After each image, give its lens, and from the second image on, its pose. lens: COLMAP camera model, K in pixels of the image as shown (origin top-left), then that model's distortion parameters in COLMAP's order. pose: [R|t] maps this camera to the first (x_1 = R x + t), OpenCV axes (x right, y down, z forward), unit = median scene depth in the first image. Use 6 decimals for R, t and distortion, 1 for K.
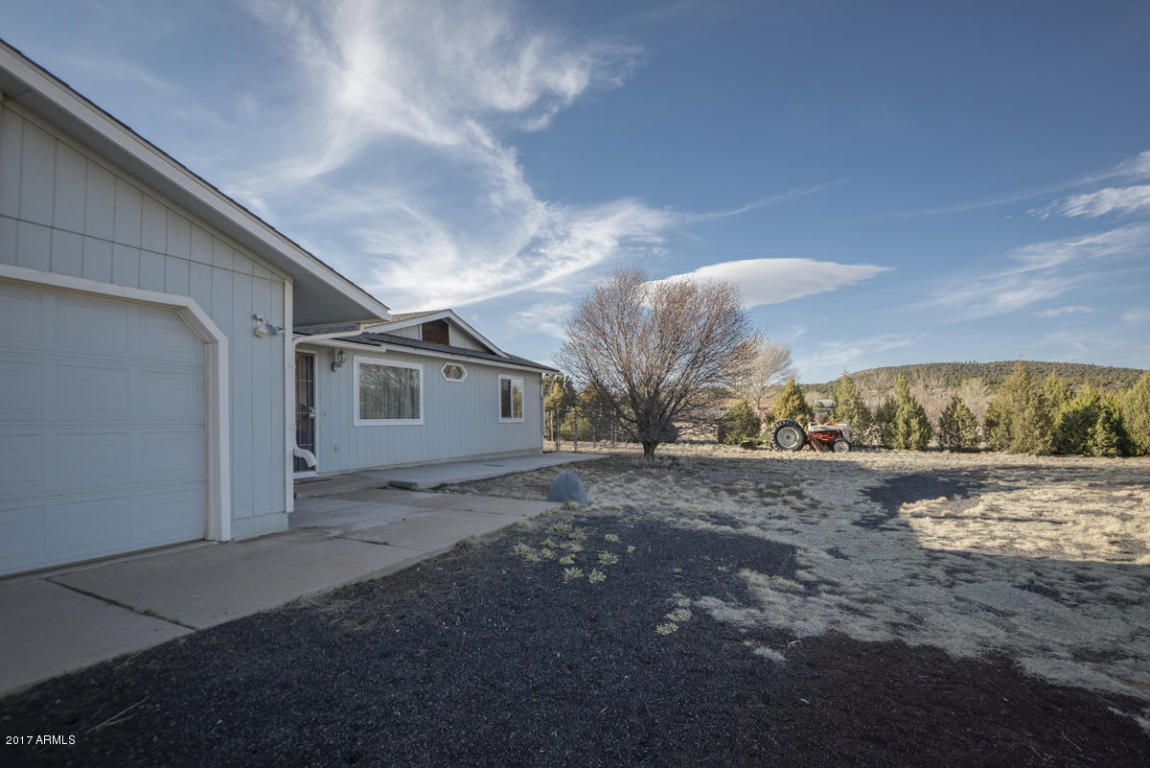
lens RADIAL K [[557.8, 0, 599.9], [0, 557.8, 406.9], [0, 0, 1]] dist [-0.001320, -0.000335]
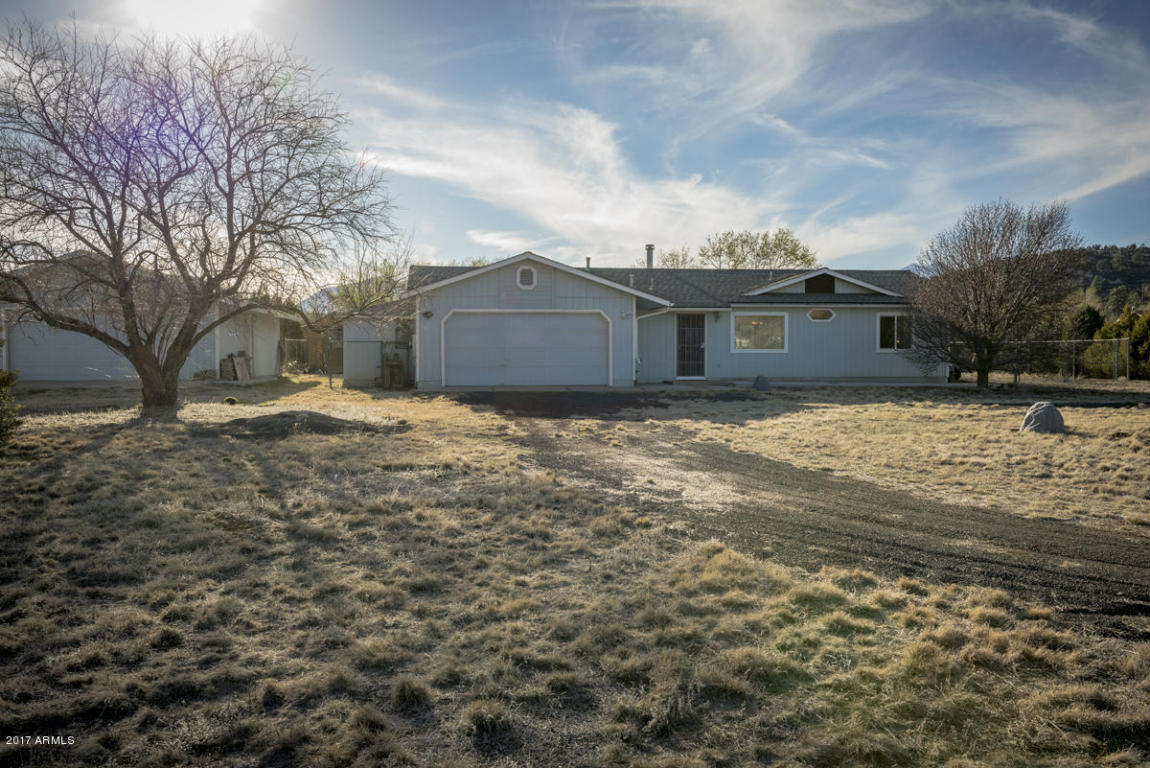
lens RADIAL K [[1022.8, 0, 575.8], [0, 1022.8, 385.9], [0, 0, 1]] dist [0.000973, -0.006526]
pose [[0.499948, 0.024217, -0.865717, 1.597874], [0.014629, 0.999230, 0.036400, 0.011375], [0.865932, -0.030862, 0.499209, -0.772412]]
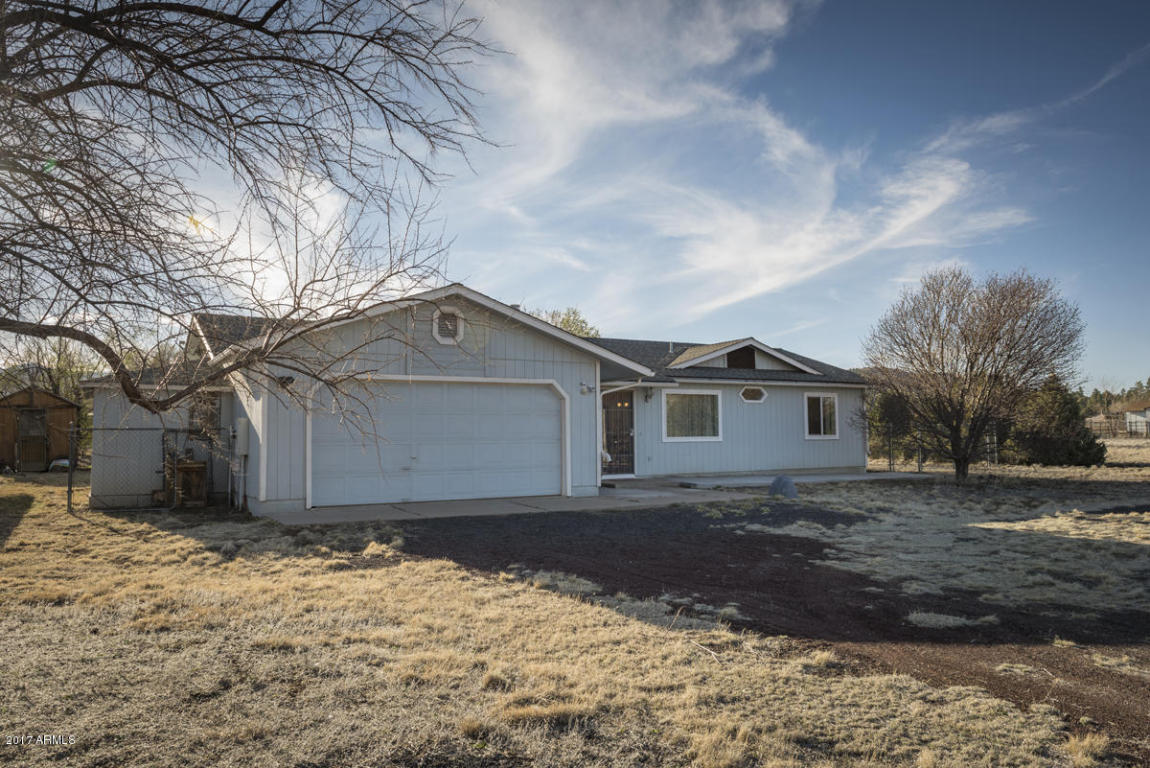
lens RADIAL K [[816.7, 0, 575.4], [0, 816.7, 383.1], [0, 0, 1]] dist [-0.036265, -0.000050]
pose [[0.795778, -0.038290, -0.604376, 0.443414], [0.012923, 0.998846, -0.046266, -0.013791], [0.605450, 0.029007, 0.795355, -0.521666]]
